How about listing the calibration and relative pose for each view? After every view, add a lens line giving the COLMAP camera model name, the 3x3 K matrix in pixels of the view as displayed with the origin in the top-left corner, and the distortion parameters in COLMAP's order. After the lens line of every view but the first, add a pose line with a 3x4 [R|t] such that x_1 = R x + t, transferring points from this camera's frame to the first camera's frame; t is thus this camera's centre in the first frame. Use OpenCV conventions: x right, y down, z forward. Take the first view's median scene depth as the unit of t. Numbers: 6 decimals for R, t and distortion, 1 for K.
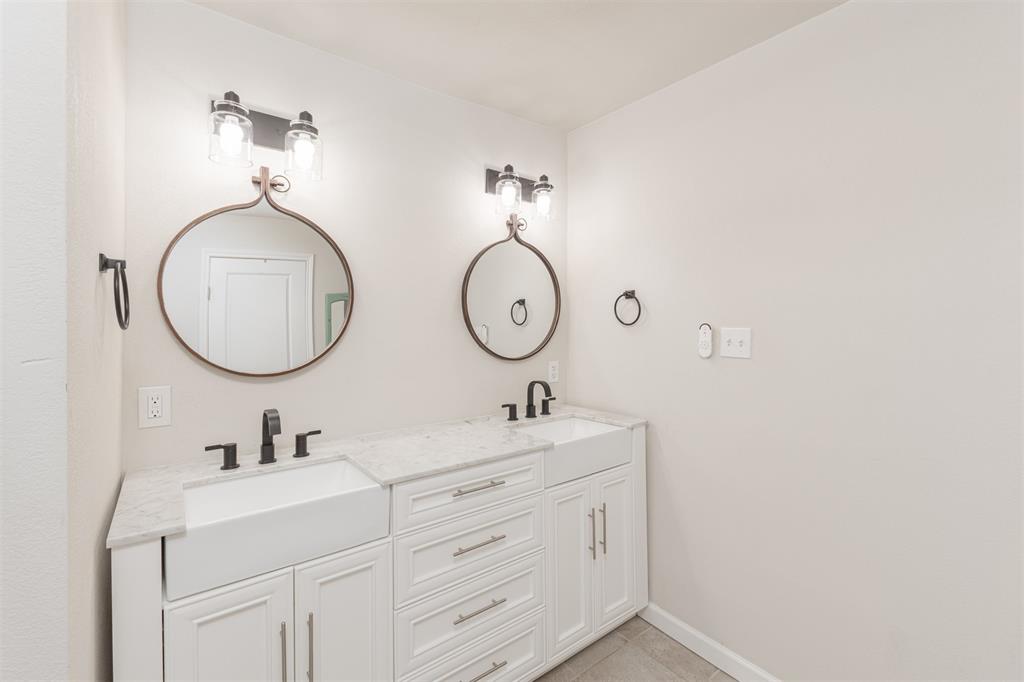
lens RADIAL K [[443.9, 0, 504.8], [0, 443.9, 338.3], [0, 0, 1]] dist [0.002355, 0.000874]
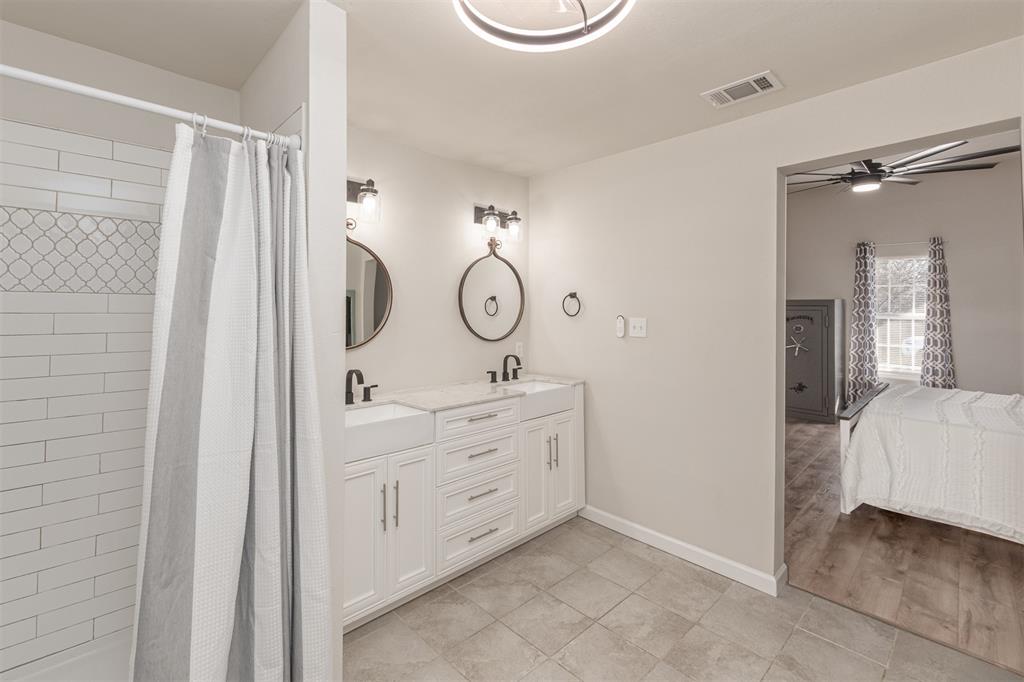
lens RADIAL K [[443.9, 0, 506.9], [0, 443.9, 328.1], [0, 0, 1]] dist [0.002355, 0.000874]
pose [[0.992058, -0.002174, 0.125763, -0.123514], [0.001824, 0.999994, 0.002899, 0.005208], [-0.125769, -0.002646, 0.992056, -0.439969]]
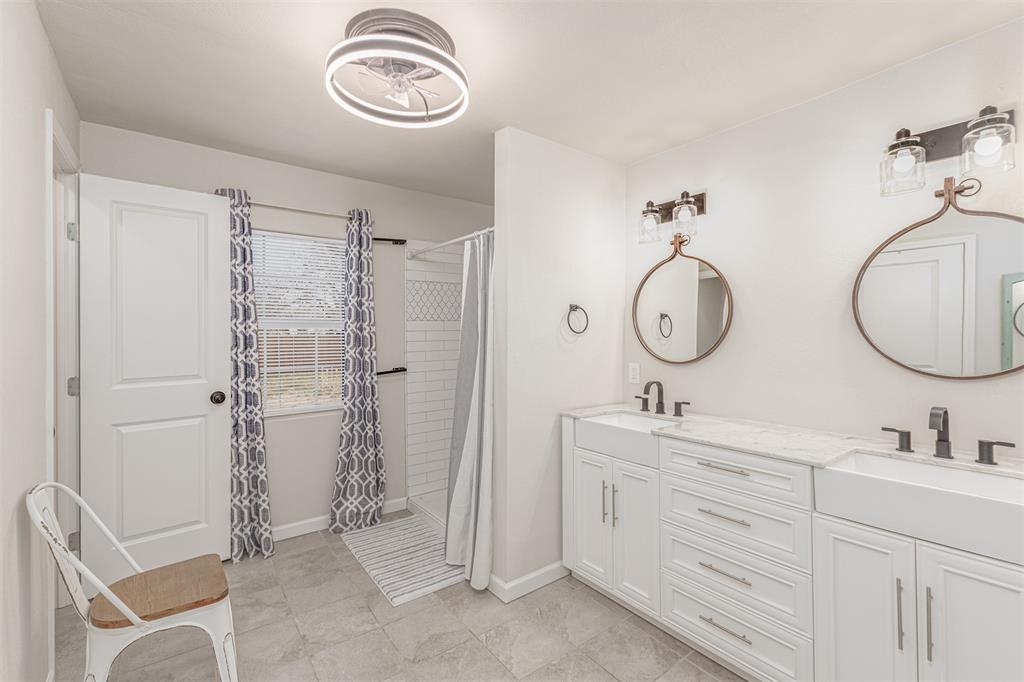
lens RADIAL K [[443.9, 0, 514.1], [0, 443.9, 329.8], [0, 0, 1]] dist [0.002355, 0.000874]
pose [[0.020934, -0.003151, -0.999776, 0.814624], [-0.015603, 0.999872, -0.003478, -0.017608], [0.999659, 0.015672, 0.020882, 0.292254]]
